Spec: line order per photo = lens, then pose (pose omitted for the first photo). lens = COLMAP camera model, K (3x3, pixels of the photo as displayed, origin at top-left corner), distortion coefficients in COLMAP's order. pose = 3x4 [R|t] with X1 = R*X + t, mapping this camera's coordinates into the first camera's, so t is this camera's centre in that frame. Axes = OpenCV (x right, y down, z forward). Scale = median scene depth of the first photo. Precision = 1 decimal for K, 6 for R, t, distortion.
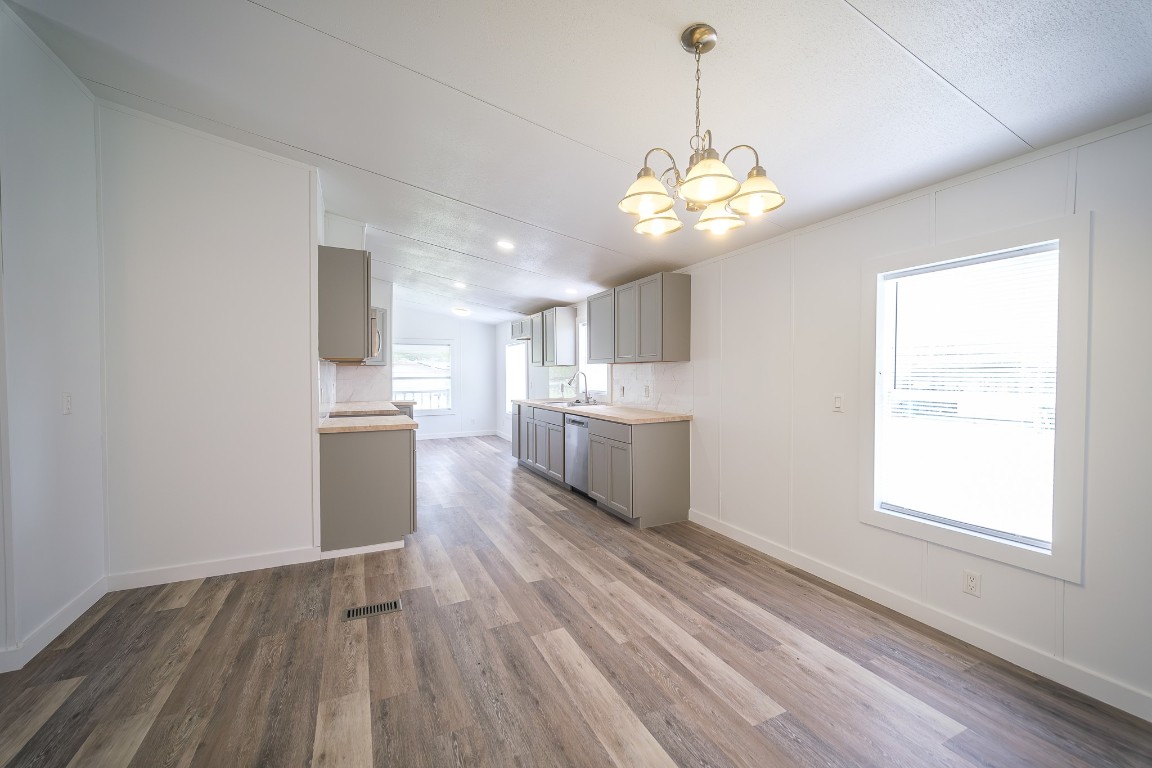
lens RADIAL K [[455.3, 0, 576.0], [0, 455.3, 384.0], [0, 0, 1]] dist [0.003275, -0.000207]
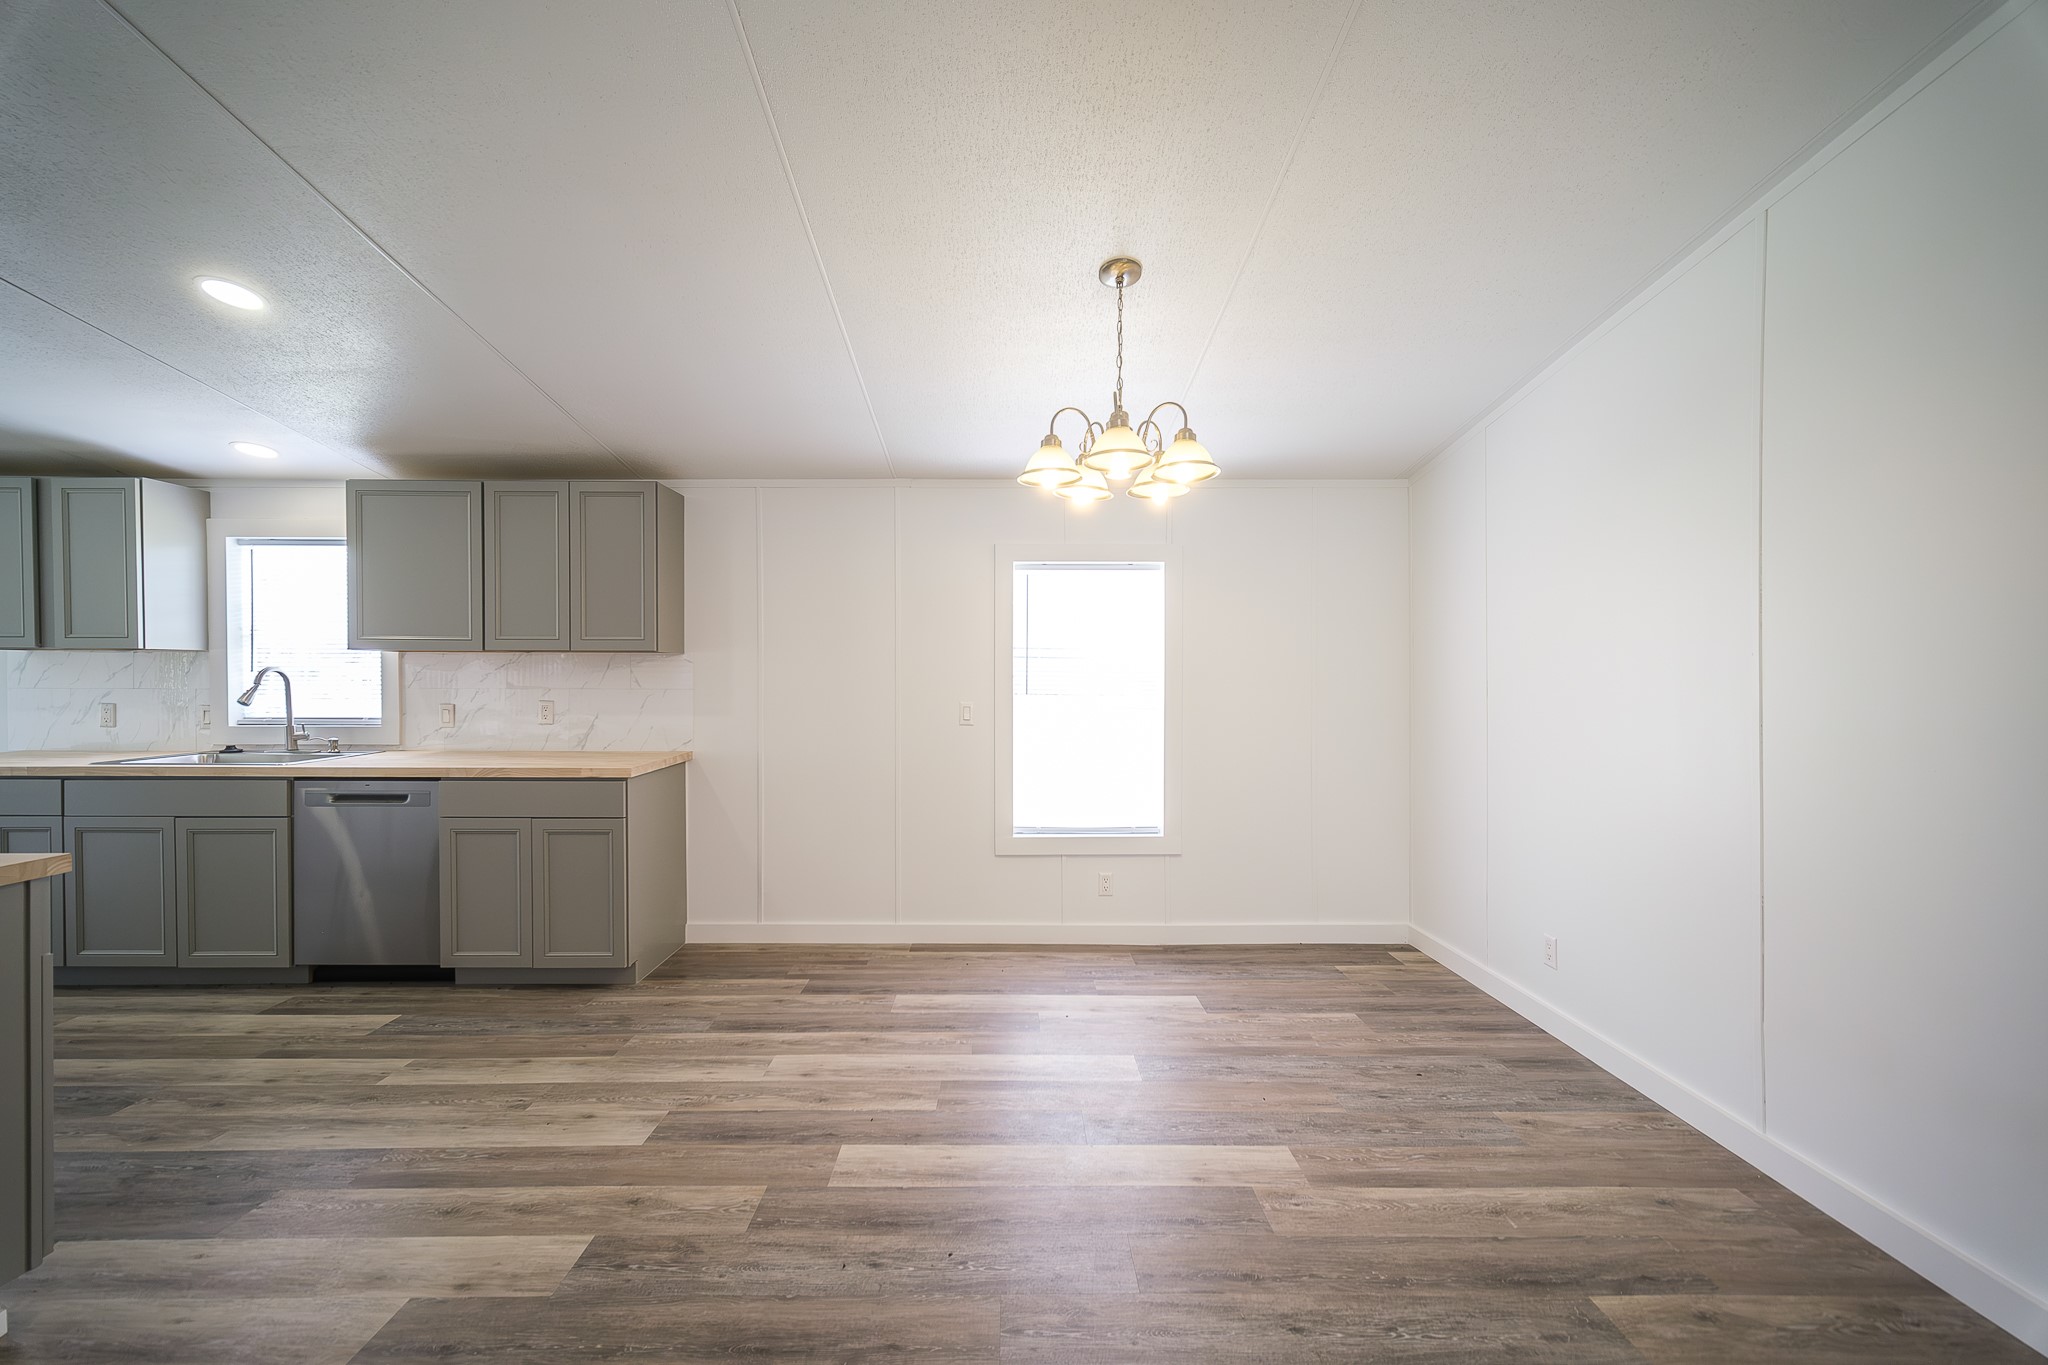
lens RADIAL K [[806.7, 0, 1012.8], [0, 806.7, 681.6], [0, 0, 1]] dist [0.003205, -0.000210]
pose [[0.431782, -0.005086, 0.901964, -0.637860], [0.016438, 0.999862, -0.002231, -0.009558], [-0.901828, 0.015790, 0.431806, 0.310751]]
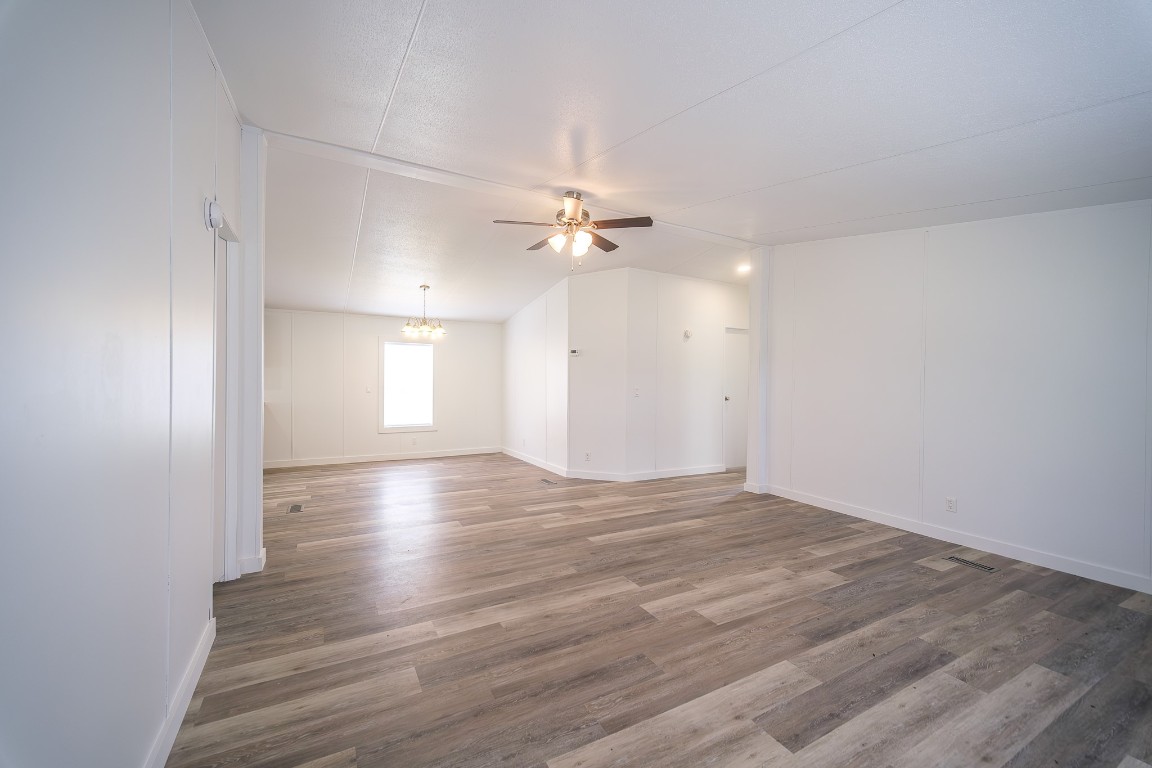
lens RADIAL K [[455.3, 0, 576.0], [0, 455.3, 384.0], [0, 0, 1]] dist [0.003275, -0.000207]
pose [[-0.057859, -0.008951, 0.998285, -1.953597], [0.008081, 0.999923, 0.009434, -0.000432], [-0.998292, 0.008613, -0.057782, -0.001413]]
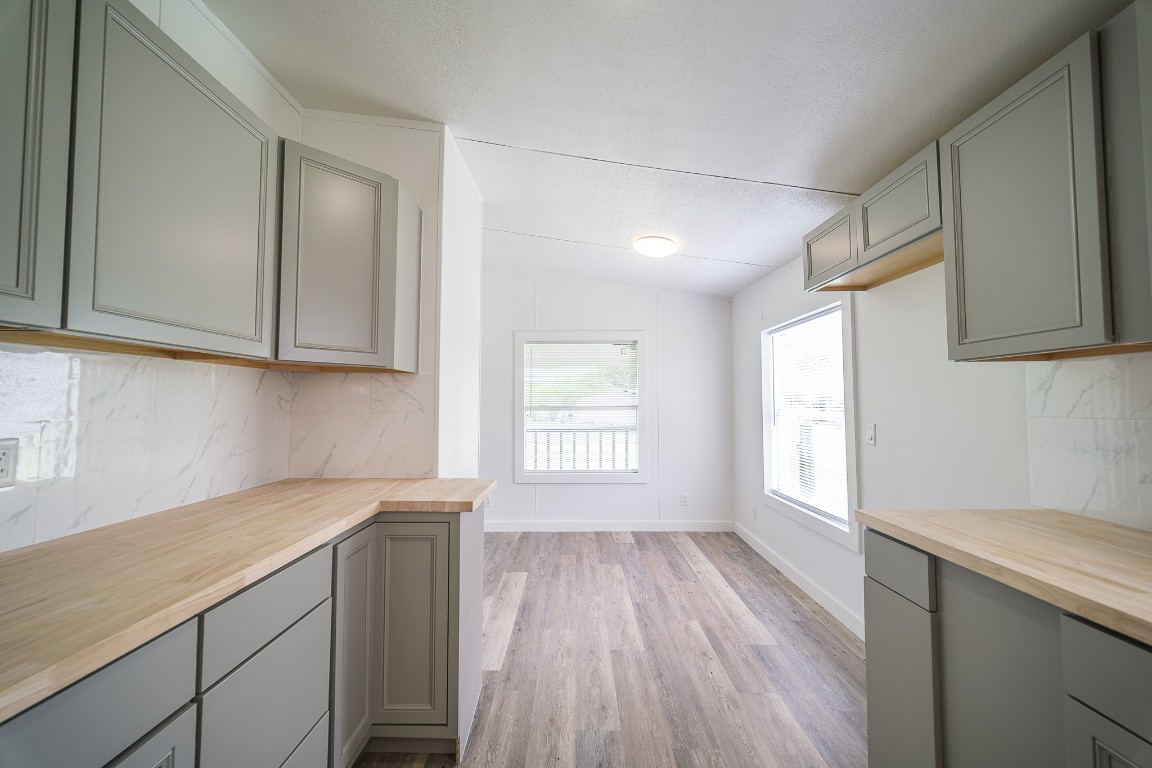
lens RADIAL K [[455.3, 0, 576.0], [0, 455.3, 384.0], [0, 0, 1]] dist [0.003275, -0.000207]
pose [[0.901266, -0.018862, -0.432856, -0.383191], [-0.009051, 0.998014, -0.062335, -0.026870], [0.433172, 0.060098, 0.899305, 1.668640]]
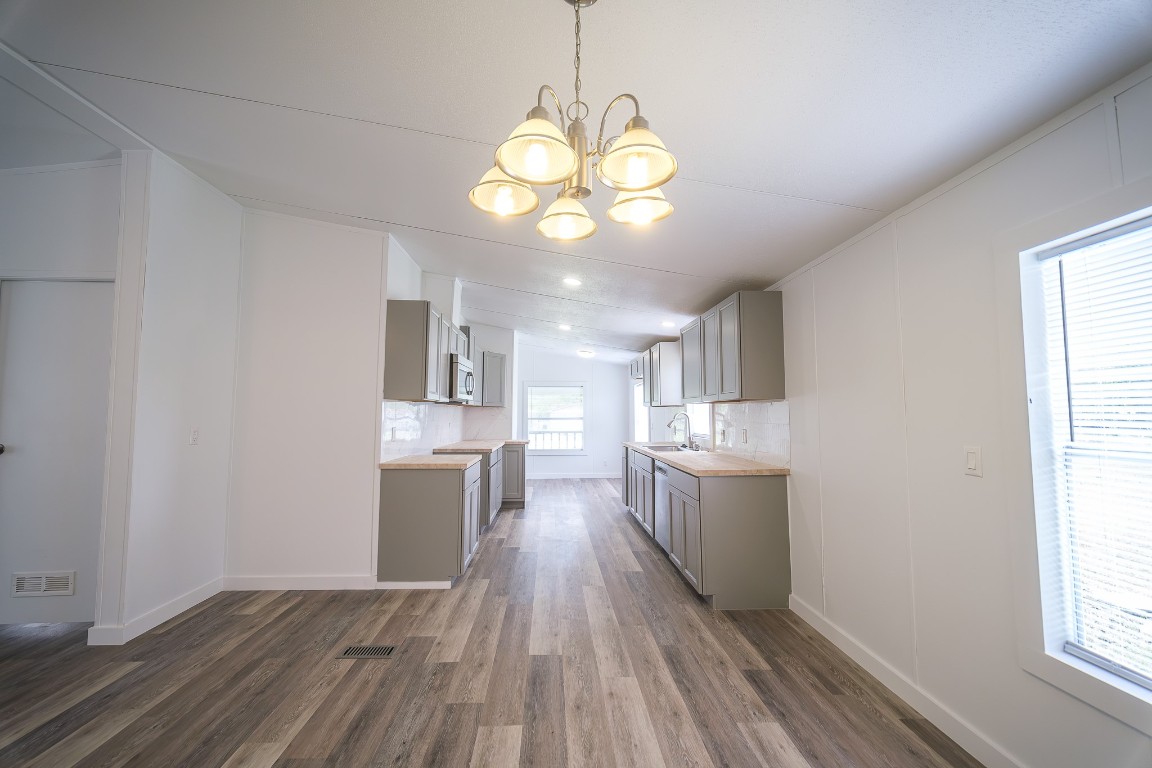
lens RADIAL K [[451.2, 0, 567.6], [0, 451.2, 385.2], [0, 0, 1]] dist [0.001758, 0.000104]
pose [[0.916865, -0.023721, -0.398492, 0.304463], [-0.011690, 0.996210, -0.086197, -0.002986], [0.399026, 0.083689, 0.913112, 0.192117]]
